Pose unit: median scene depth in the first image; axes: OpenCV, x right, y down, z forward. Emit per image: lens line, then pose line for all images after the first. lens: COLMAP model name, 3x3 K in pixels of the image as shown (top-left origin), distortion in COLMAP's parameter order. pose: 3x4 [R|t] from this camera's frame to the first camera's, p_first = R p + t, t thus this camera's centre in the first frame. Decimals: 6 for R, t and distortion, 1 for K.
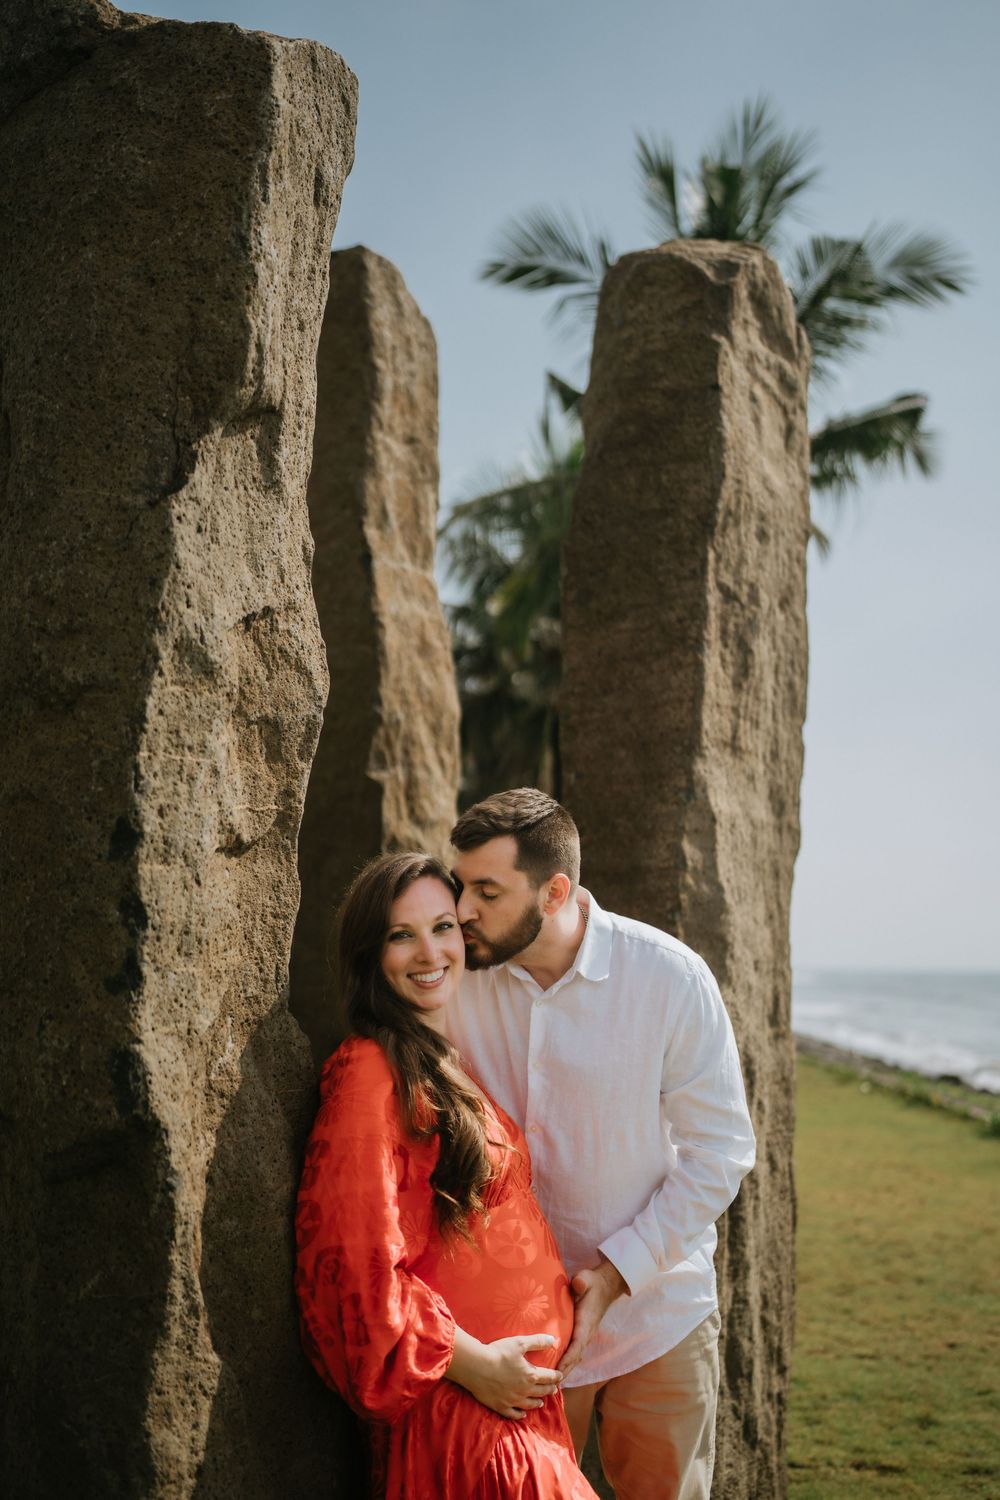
lens RADIAL K [[1432.1, 0, 490.8], [0, 1432.1, 751.1], [0, 0, 1]] dist [-0.011338, 0.000000]
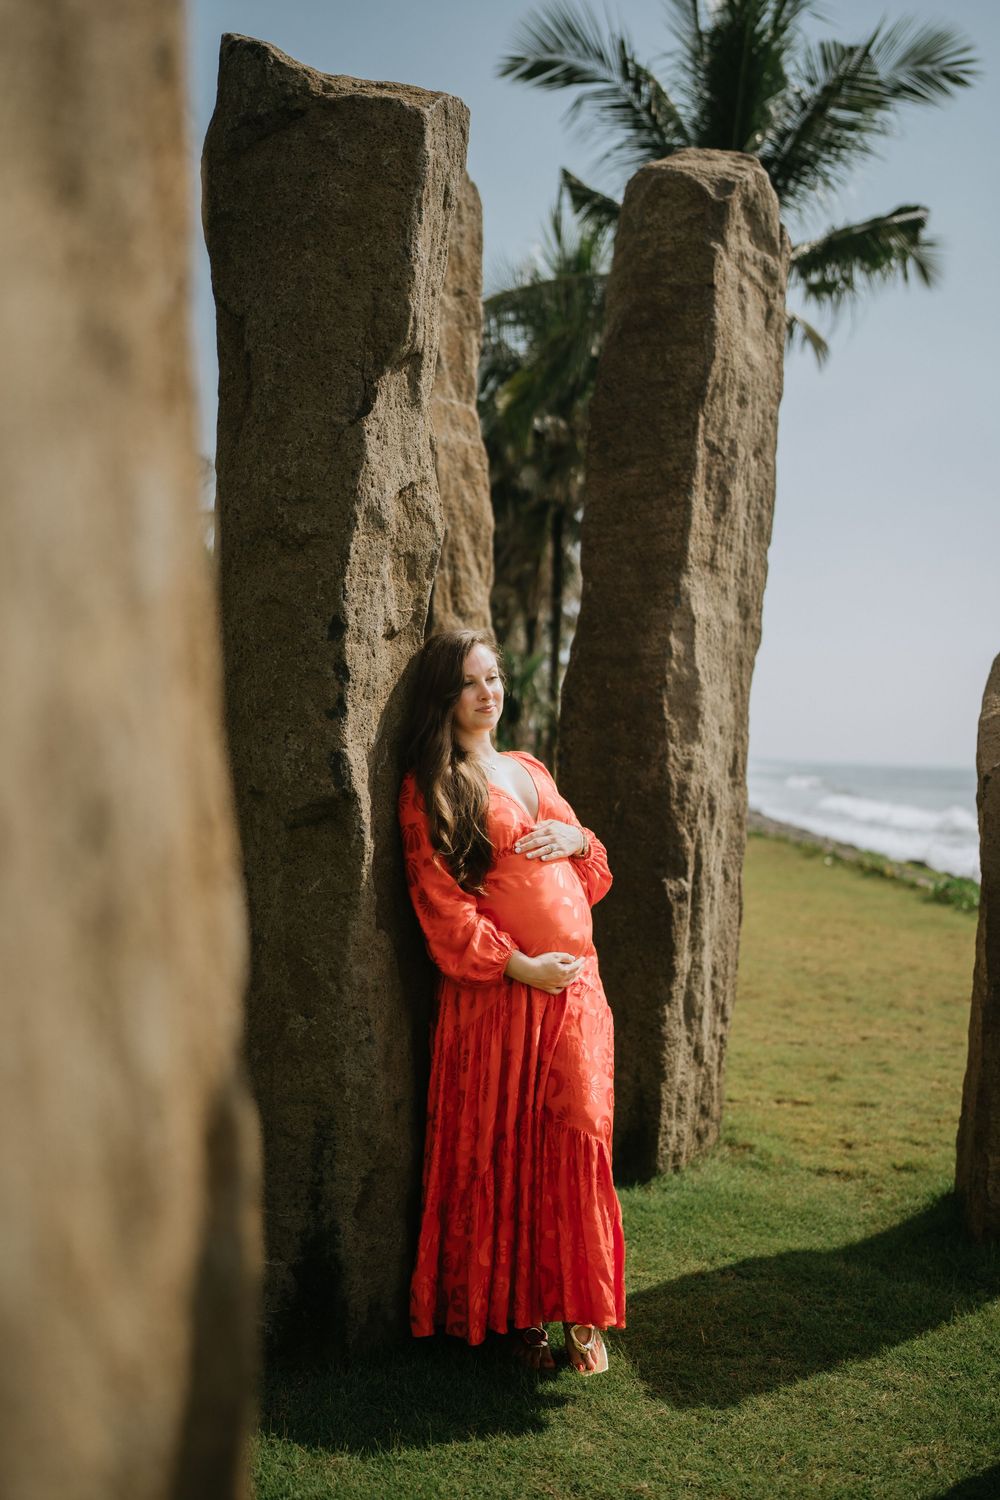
lens RADIAL K [[1432.1, 0, 507.6], [0, 1432.1, 742.2], [0, 0, 1]] dist [-0.011338, 0.000000]
pose [[0.999455, 0.026760, 0.019353, -0.041420], [-0.029251, 0.989336, 0.142681, -0.025710], [-0.015328, -0.143170, 0.989579, -0.340108]]
